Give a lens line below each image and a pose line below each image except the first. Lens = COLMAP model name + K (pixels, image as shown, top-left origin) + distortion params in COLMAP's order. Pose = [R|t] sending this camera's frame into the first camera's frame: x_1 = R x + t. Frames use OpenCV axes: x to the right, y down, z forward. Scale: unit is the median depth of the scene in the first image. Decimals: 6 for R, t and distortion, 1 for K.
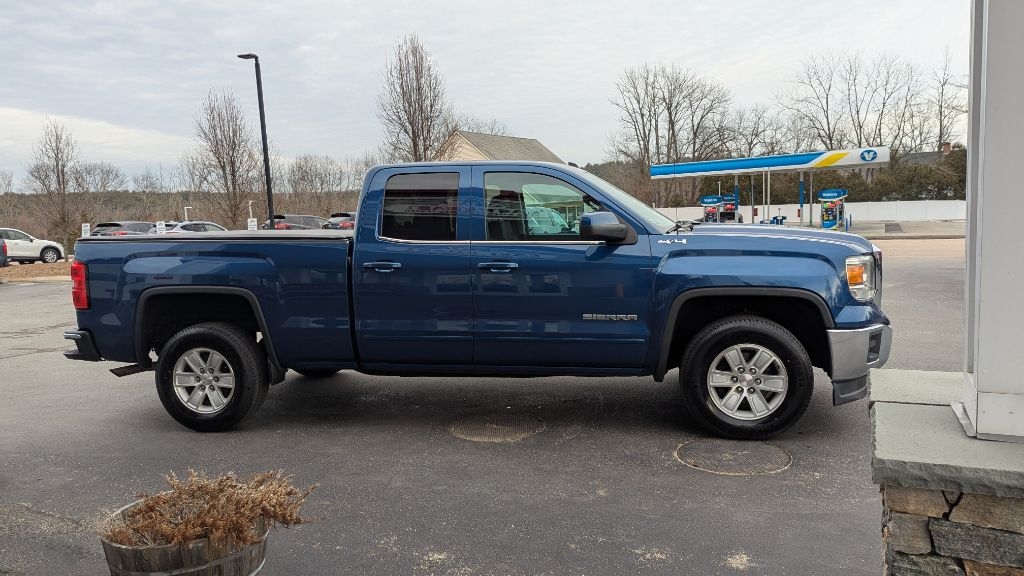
lens RADIAL K [[724.4, 0, 502.6], [0, 724.4, 296.0], [0, 0, 1]] dist [0.061760, -0.058899]
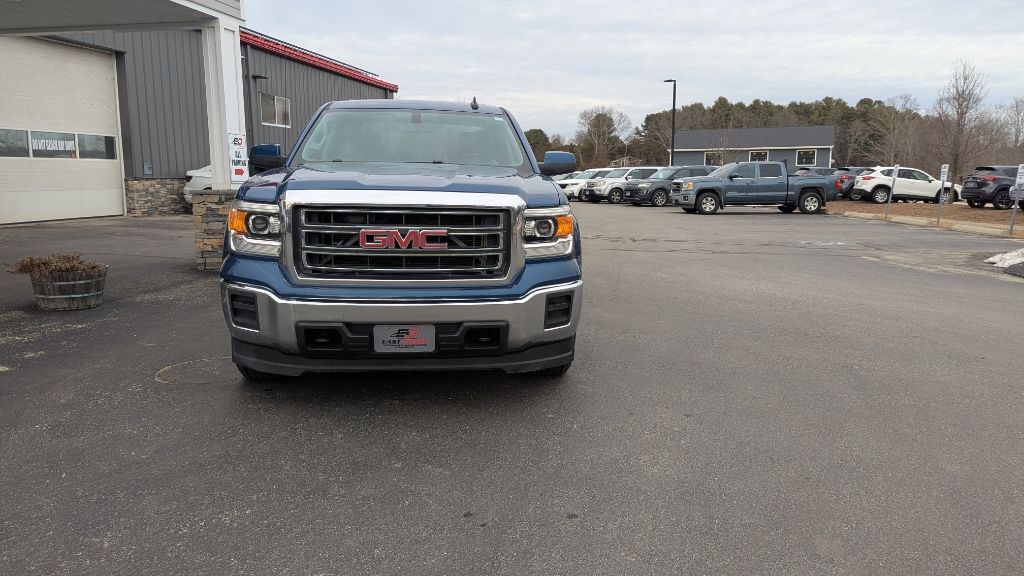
lens RADIAL K [[724.4, 0, 519.8], [0, 724.4, 282.0], [0, 0, 1]] dist [0.061760, -0.058899]
pose [[0.289086, 0.188827, -0.938495, 0.232807], [-0.134781, 0.978617, 0.155382, -0.022998], [0.947767, 0.081573, 0.308355, 0.174766]]
